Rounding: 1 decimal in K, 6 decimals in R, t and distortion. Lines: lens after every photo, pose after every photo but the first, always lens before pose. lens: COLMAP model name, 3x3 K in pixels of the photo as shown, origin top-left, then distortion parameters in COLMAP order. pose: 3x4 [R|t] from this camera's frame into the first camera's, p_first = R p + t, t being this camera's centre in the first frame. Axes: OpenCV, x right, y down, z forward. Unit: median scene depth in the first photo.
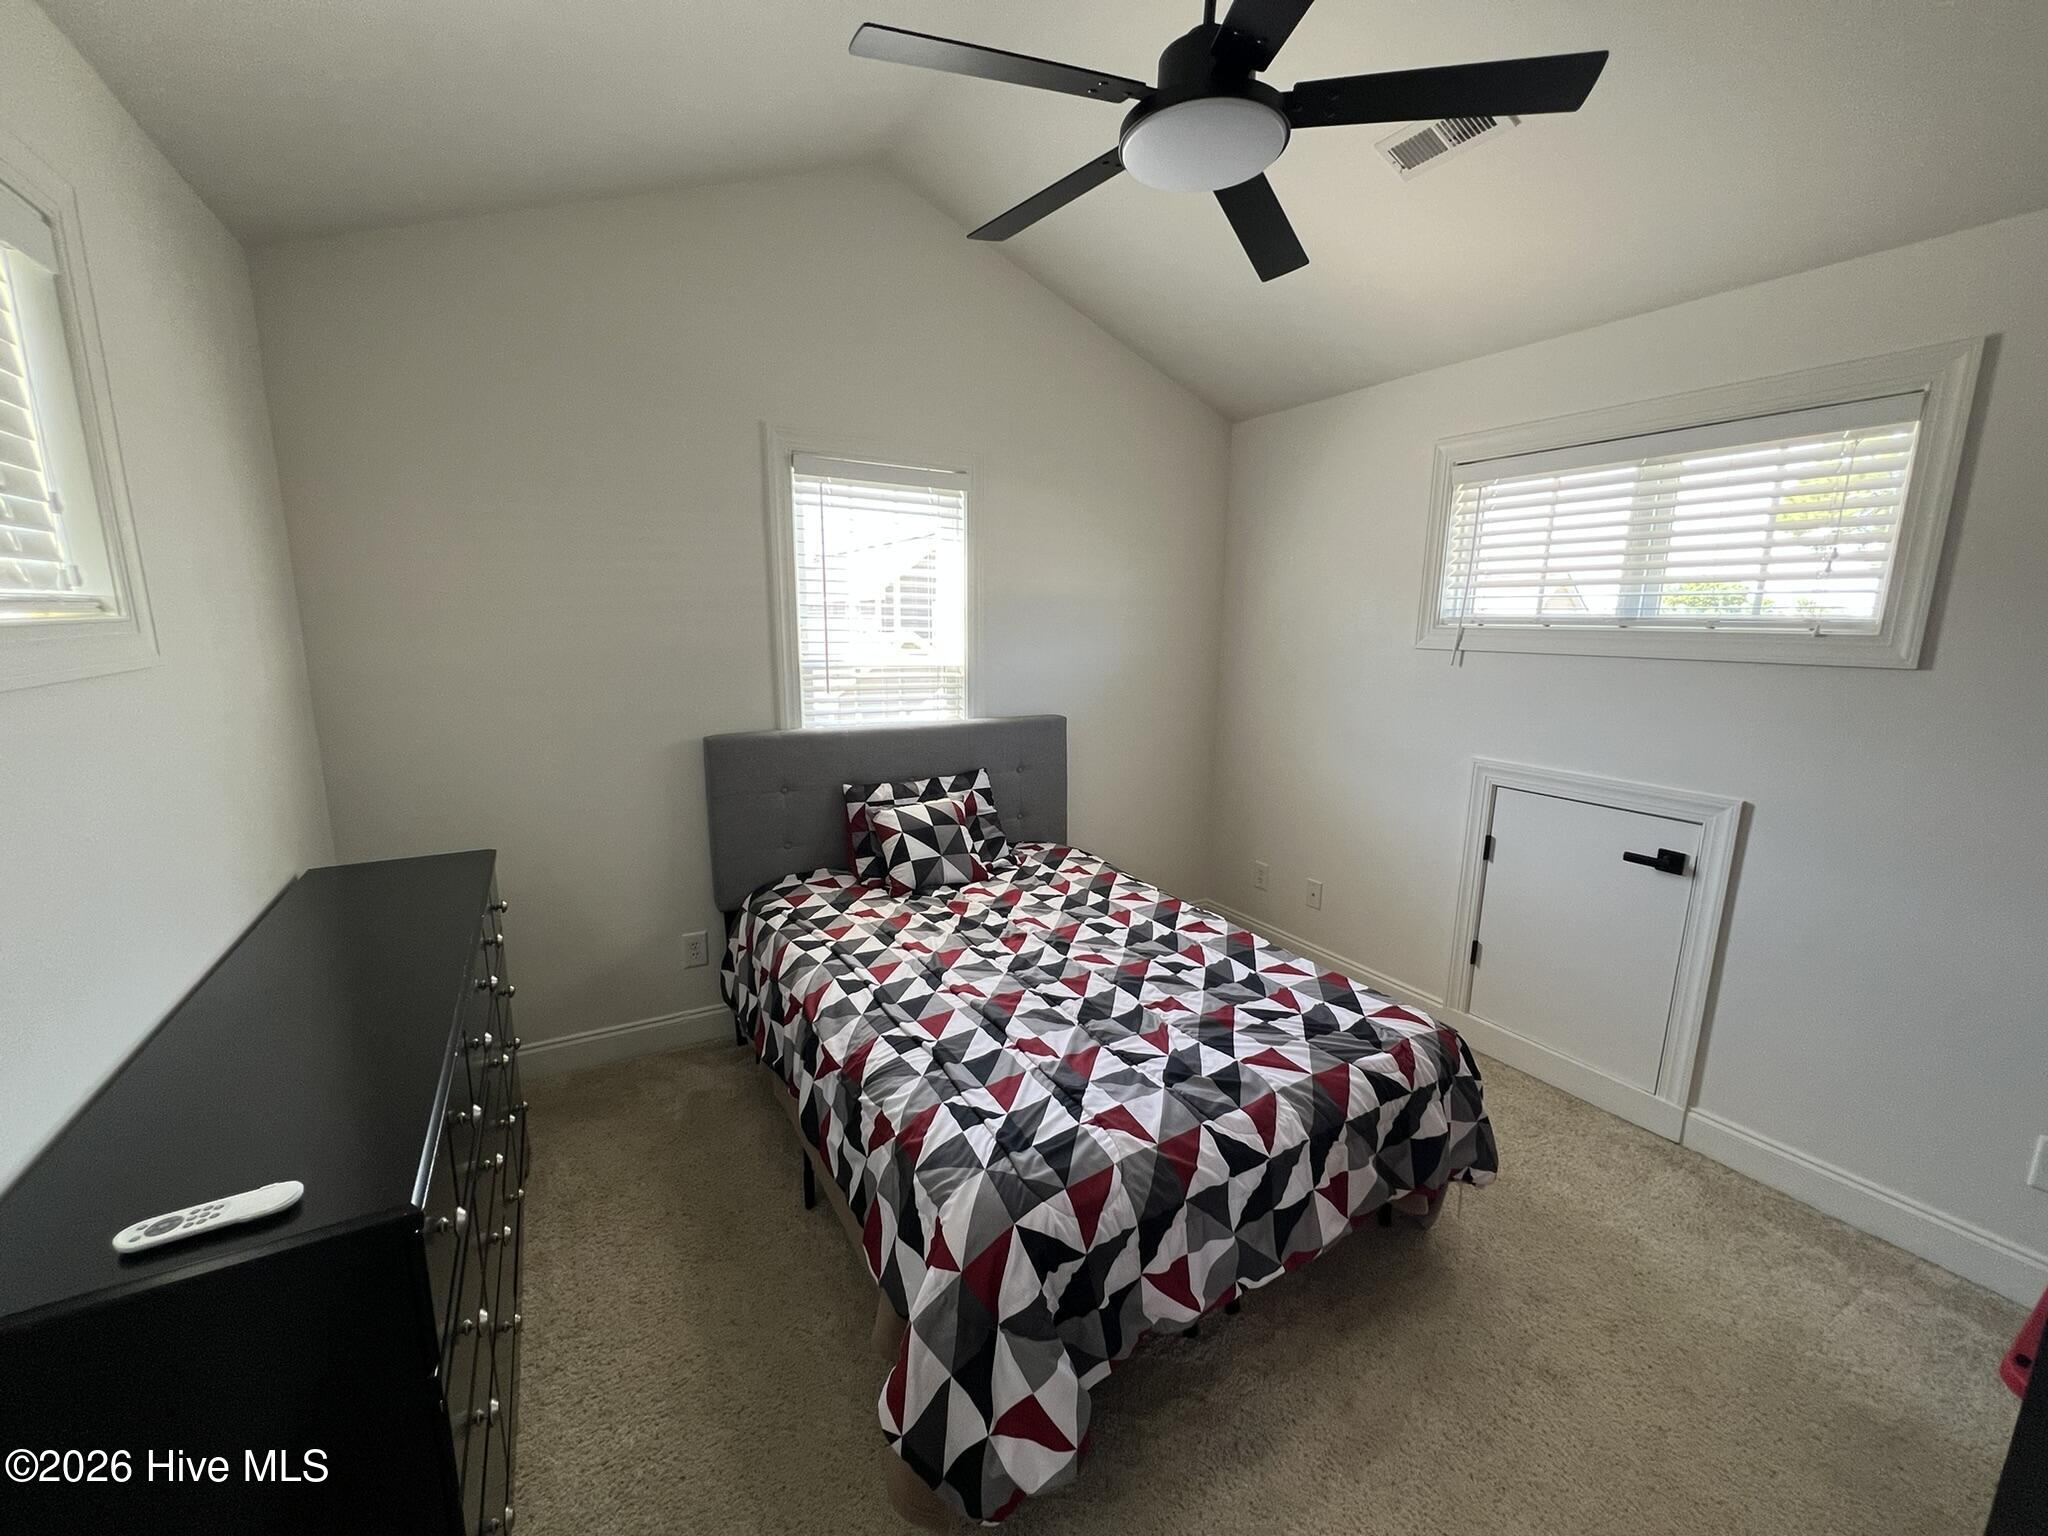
lens RADIAL K [[816.5, 0, 1036.1], [0, 816.5, 777.0], [0, 0, 1]] dist [-0.003040, 0.001027]
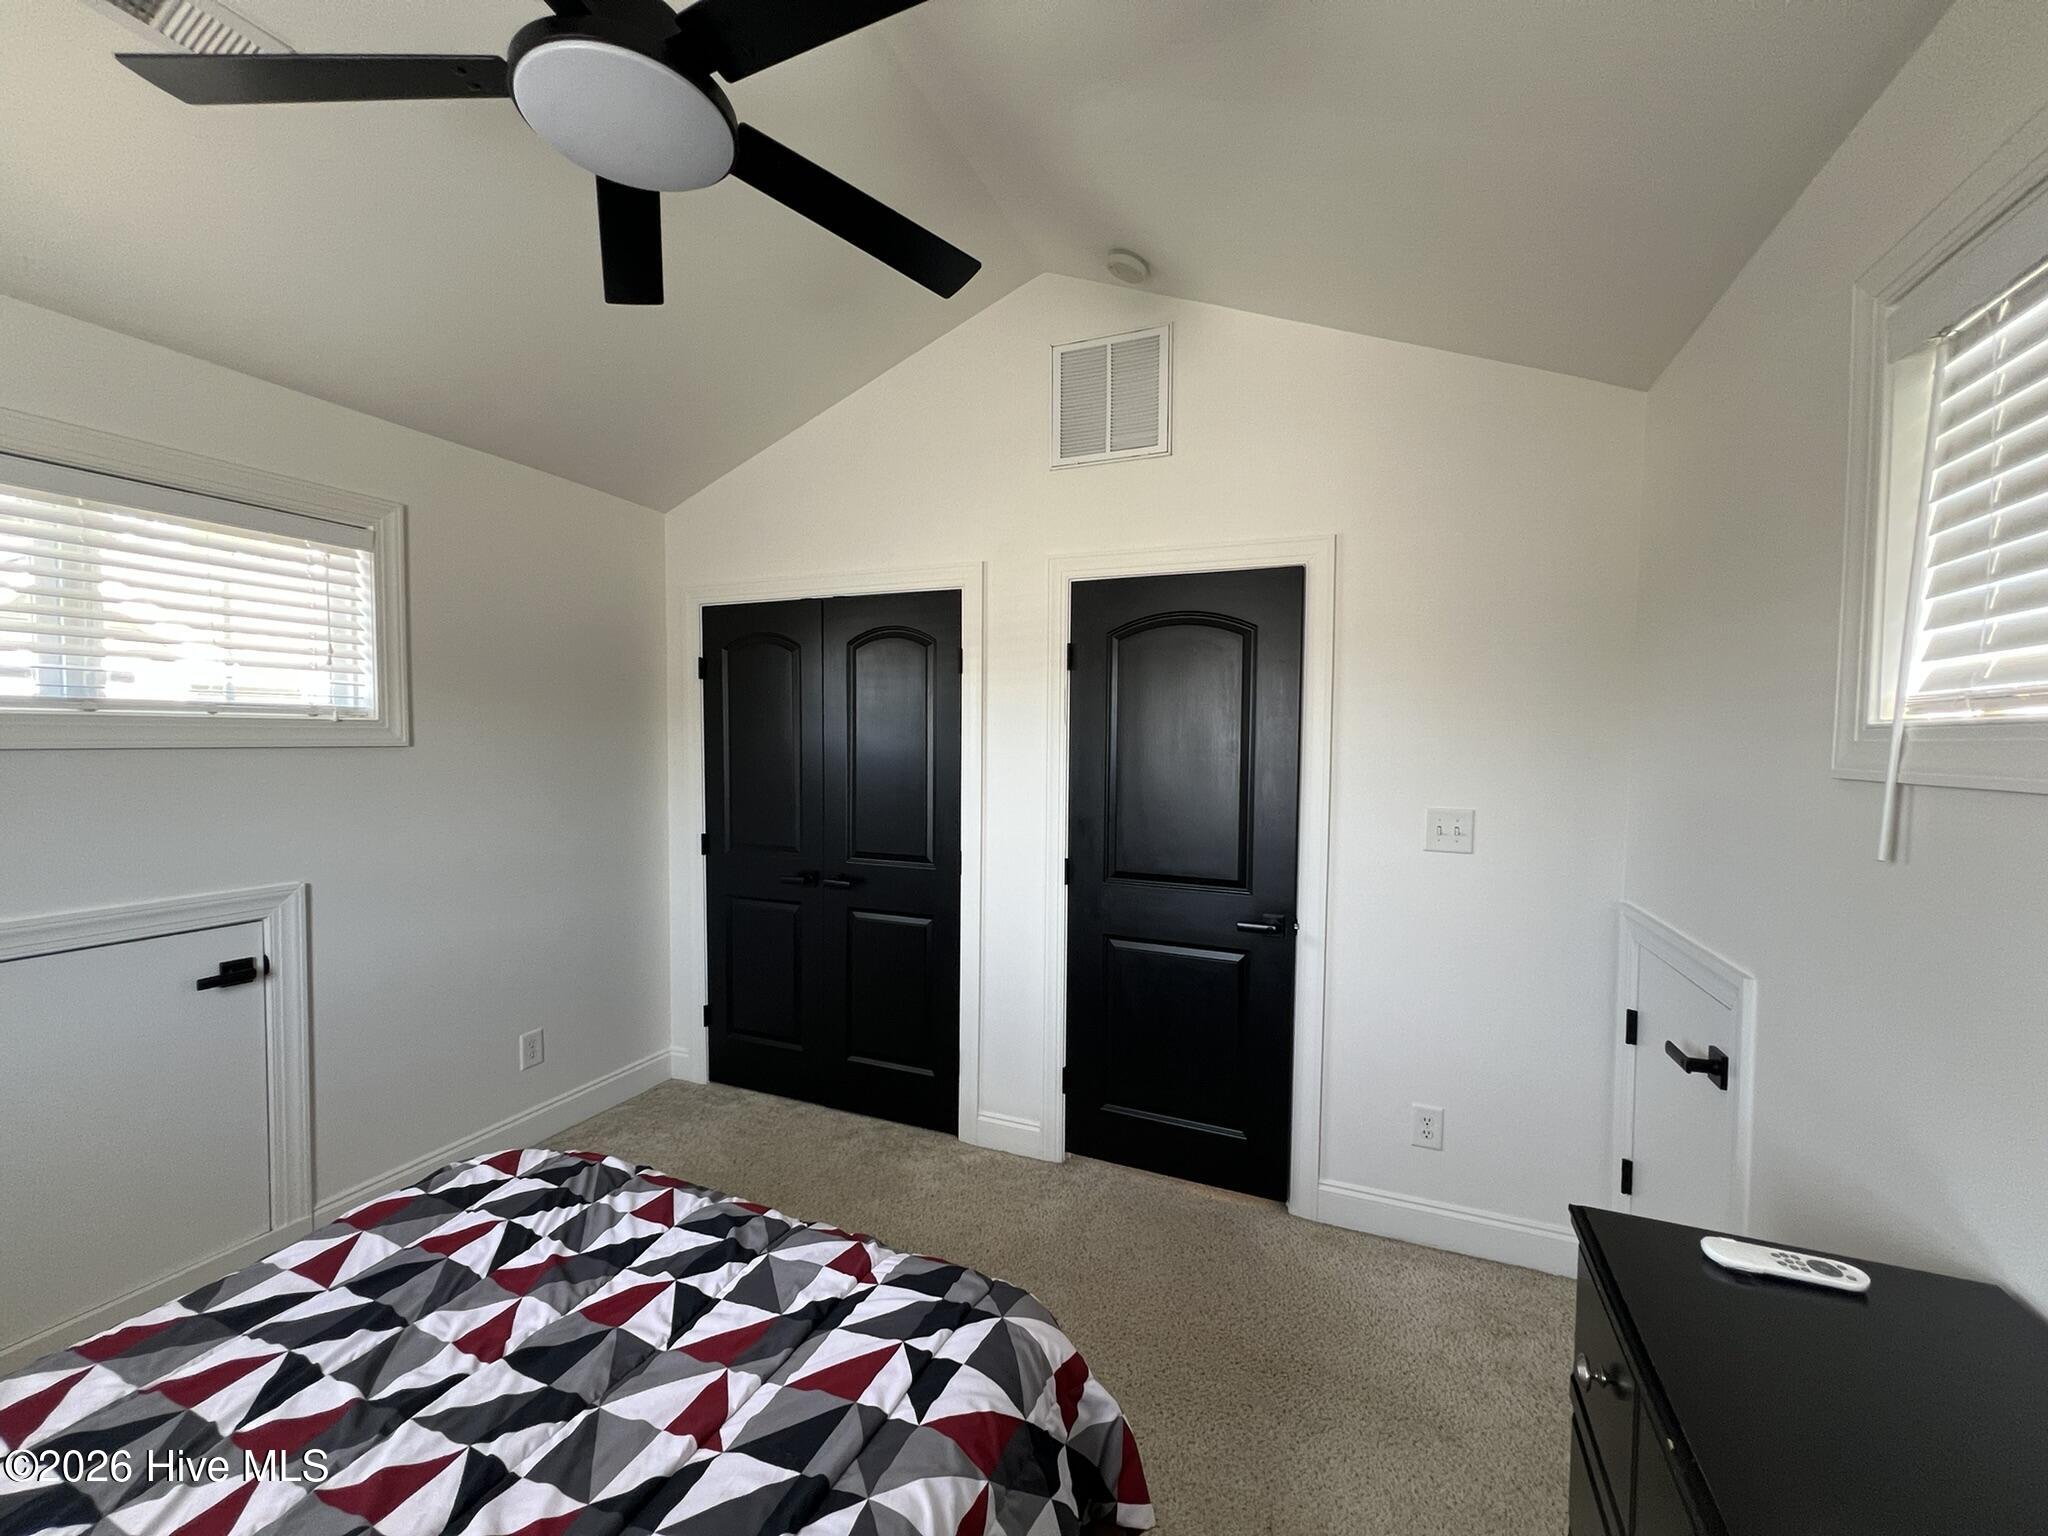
lens RADIAL K [[816.5, 0, 1030.5], [0, 816.5, 765.1], [0, 0, 1]] dist [-0.003040, 0.001027]
pose [[-0.596872, -0.042279, 0.801222, -0.501352], [0.145219, 0.976425, 0.159705, -0.152484], [-0.789085, 0.211676, -0.576661, 0.902576]]
